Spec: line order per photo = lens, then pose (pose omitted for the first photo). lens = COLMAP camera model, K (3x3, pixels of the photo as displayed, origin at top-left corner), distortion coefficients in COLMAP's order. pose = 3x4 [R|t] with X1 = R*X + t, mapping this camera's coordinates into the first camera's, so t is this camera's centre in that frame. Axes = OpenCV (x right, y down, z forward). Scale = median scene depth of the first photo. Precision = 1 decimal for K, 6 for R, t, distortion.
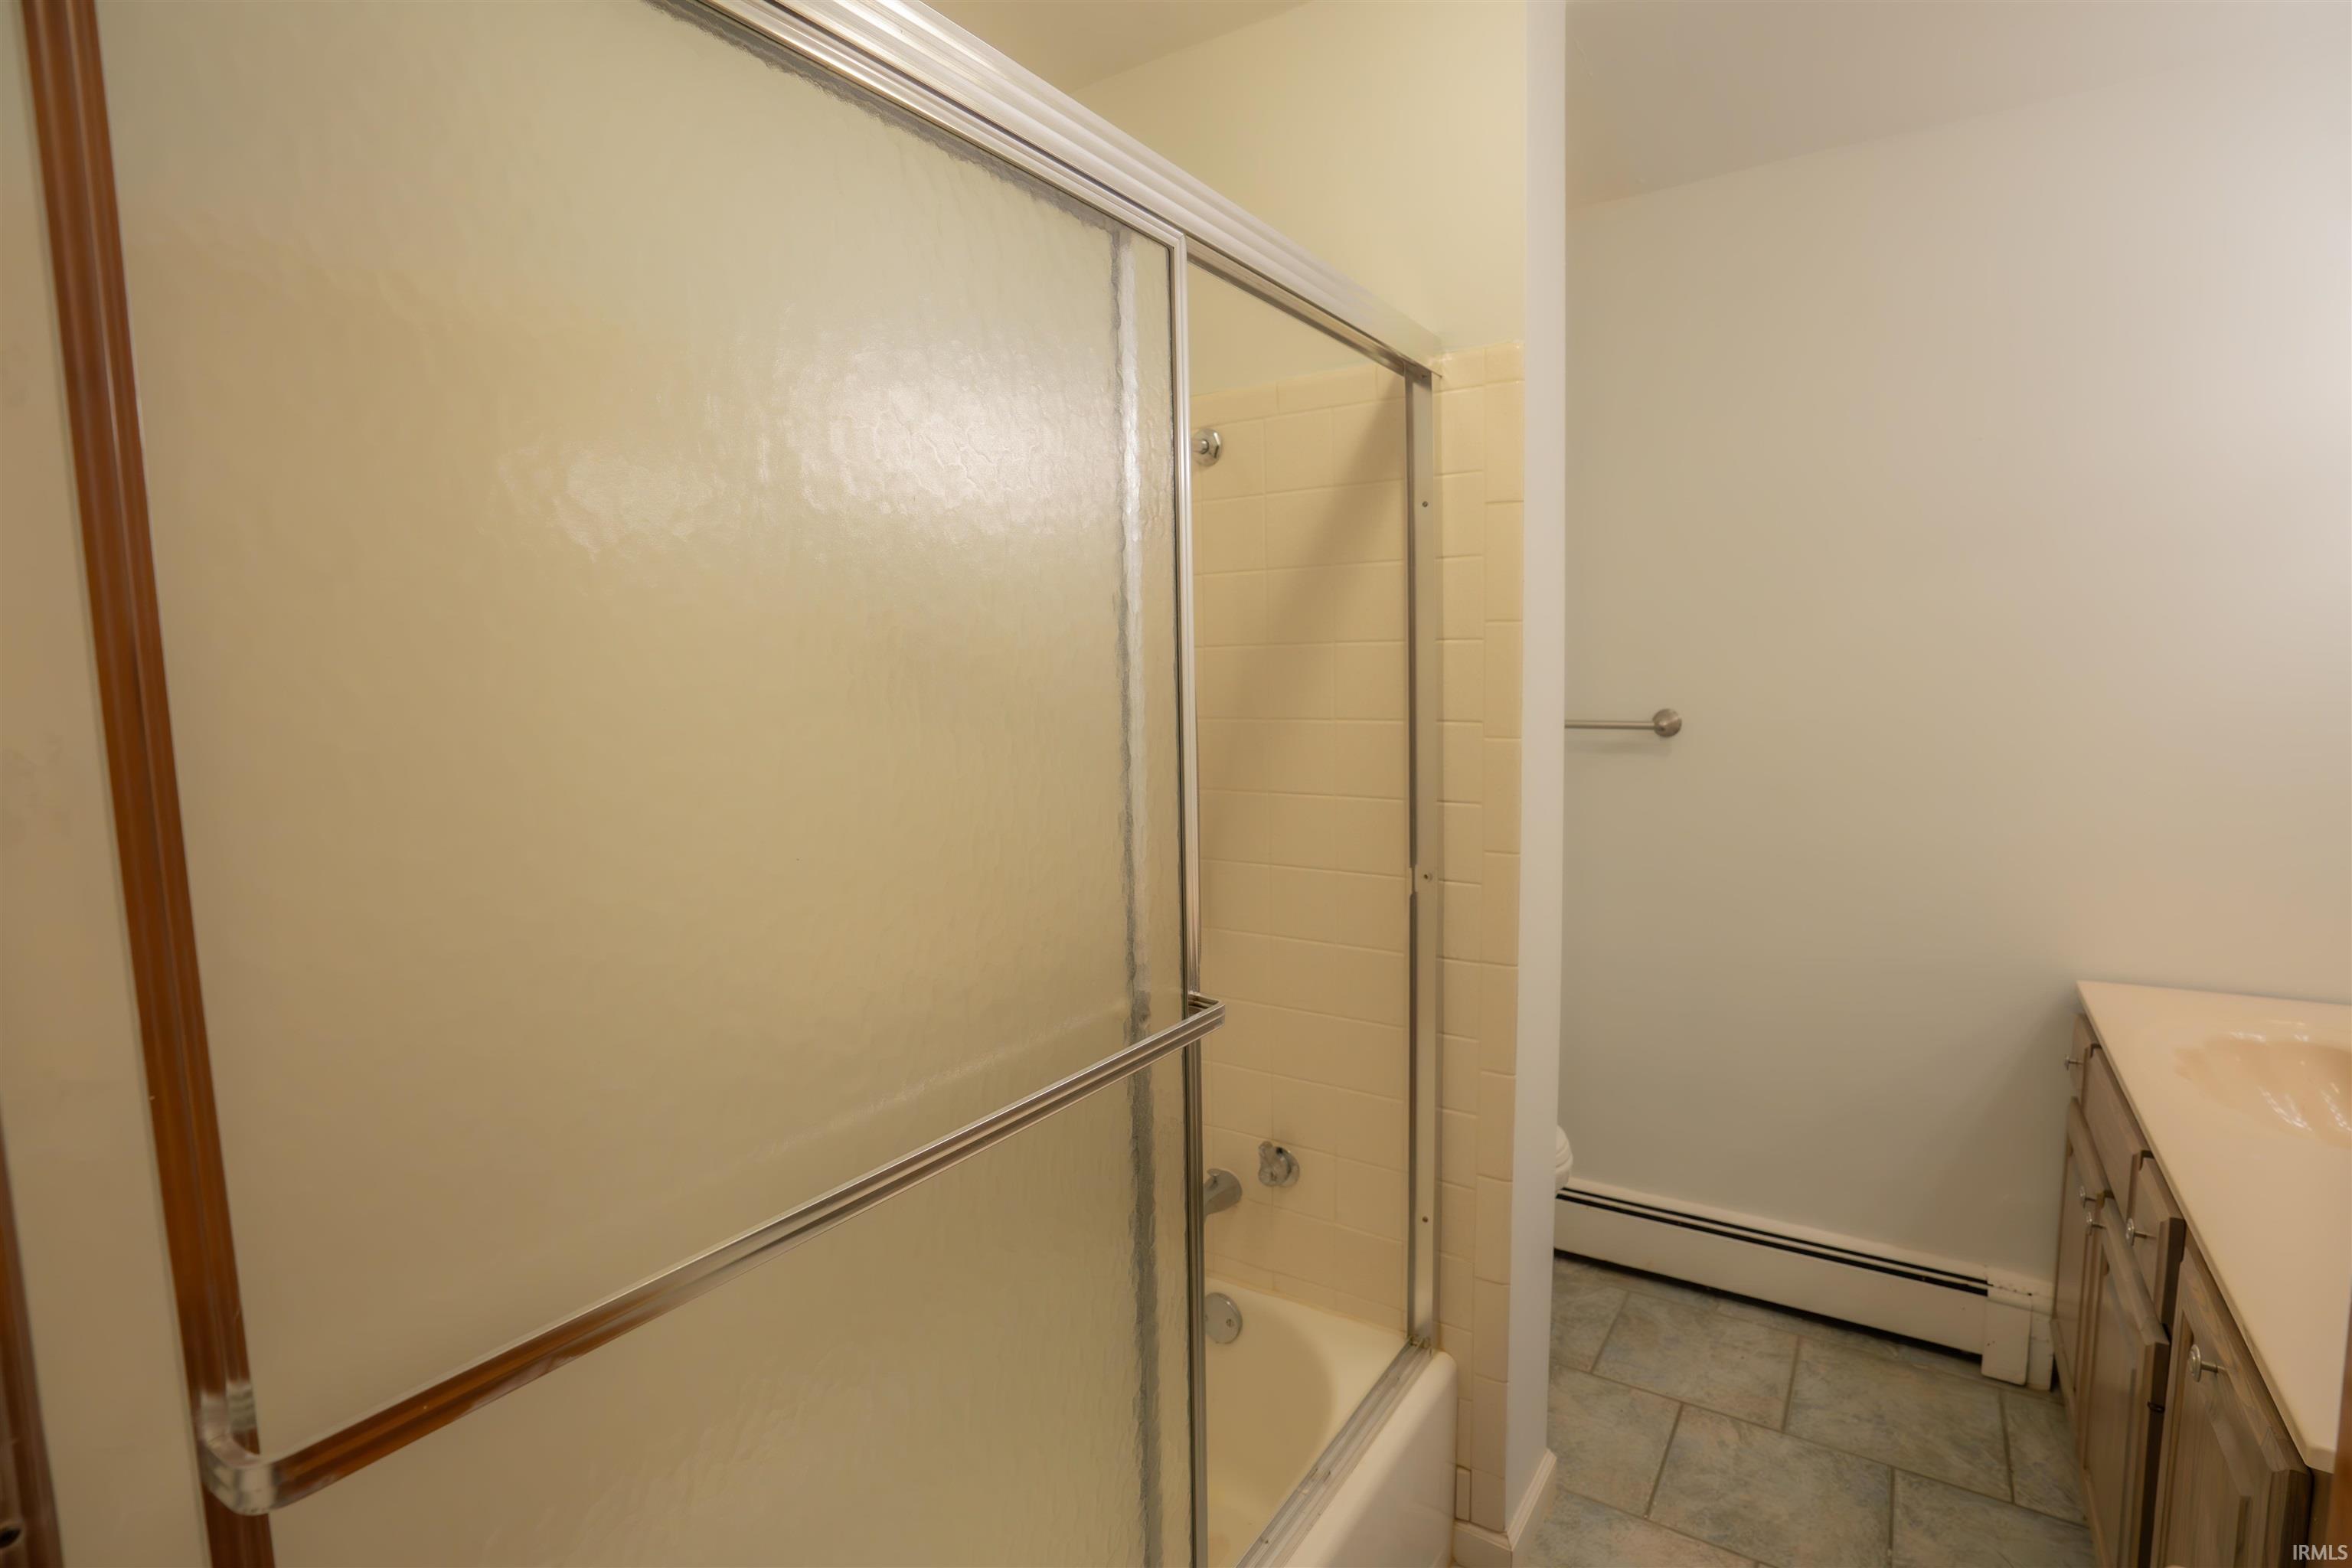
lens RADIAL K [[1115.3, 0, 1193.5], [0, 1115.3, 798.7], [0, 0, 1]] dist [-0.014513, 0.001780]
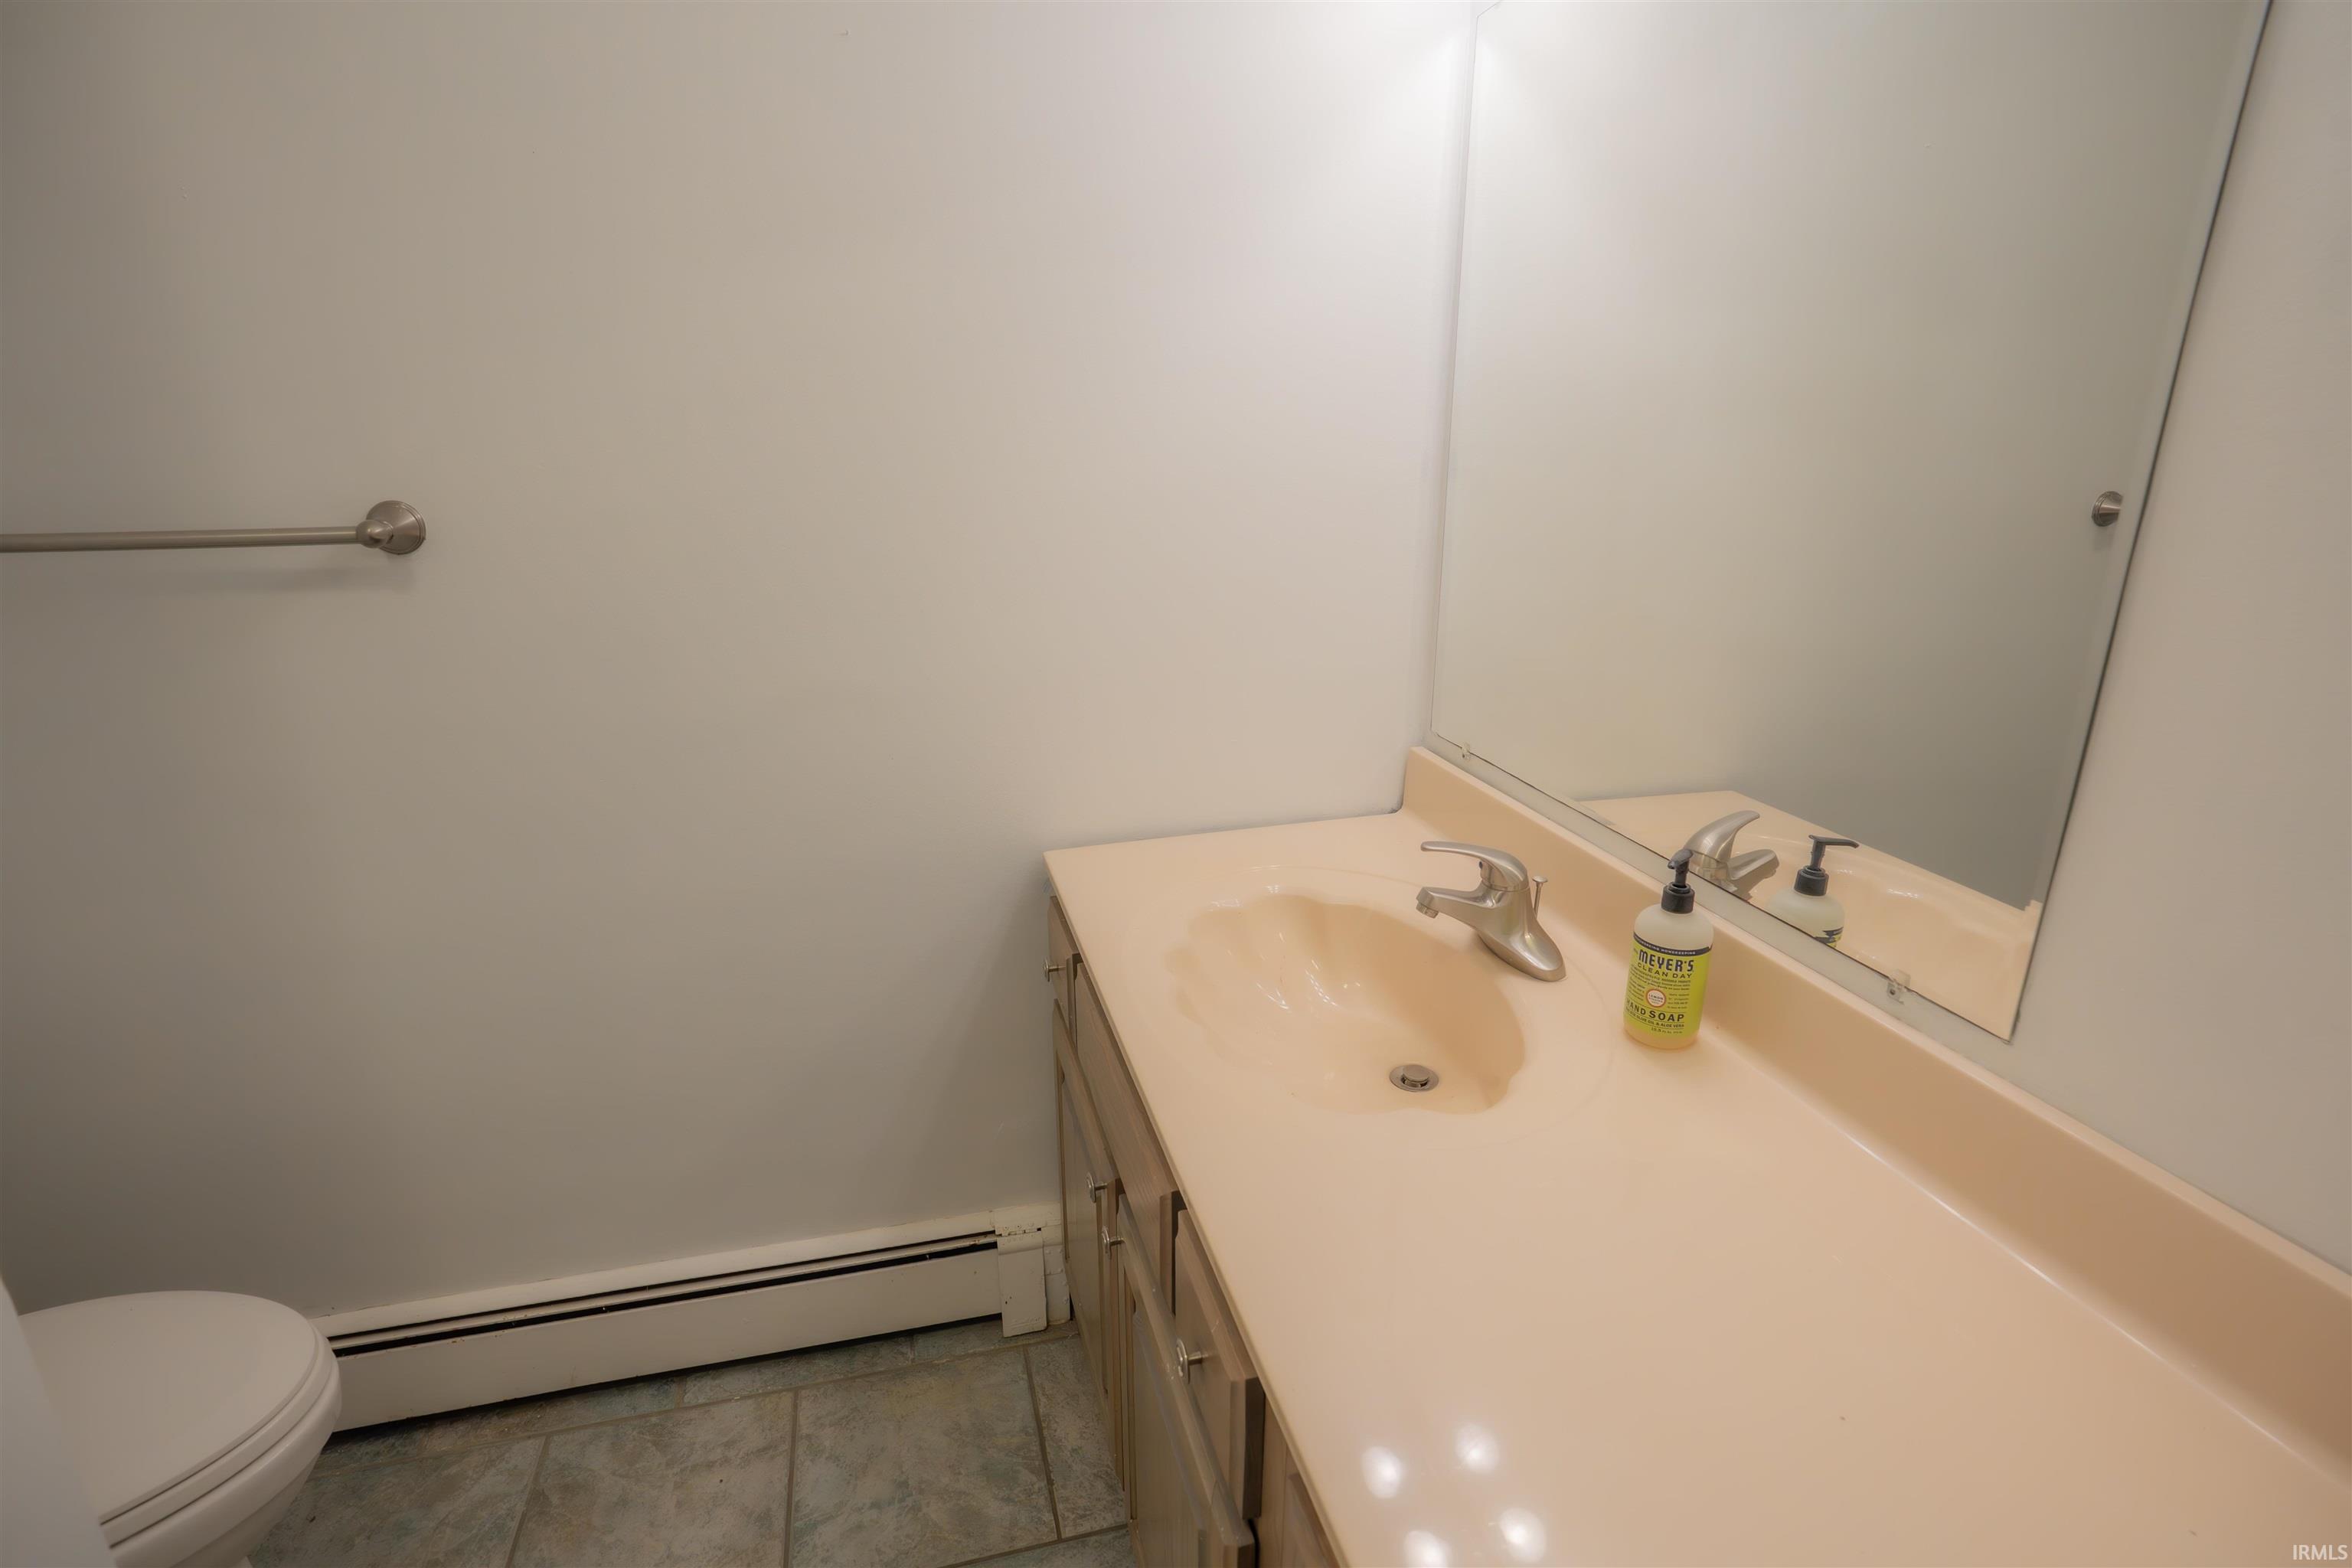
lens RADIAL K [[1115.3, 0, 1188.4], [0, 1115.3, 779.5], [0, 0, 1]] dist [-0.014513, 0.001780]
pose [[0.663052, -0.213206, 0.717569, 0.316357], [0.076872, 0.972907, 0.218041, -0.043180], [-0.744616, -0.089411, 0.661478, 0.409894]]
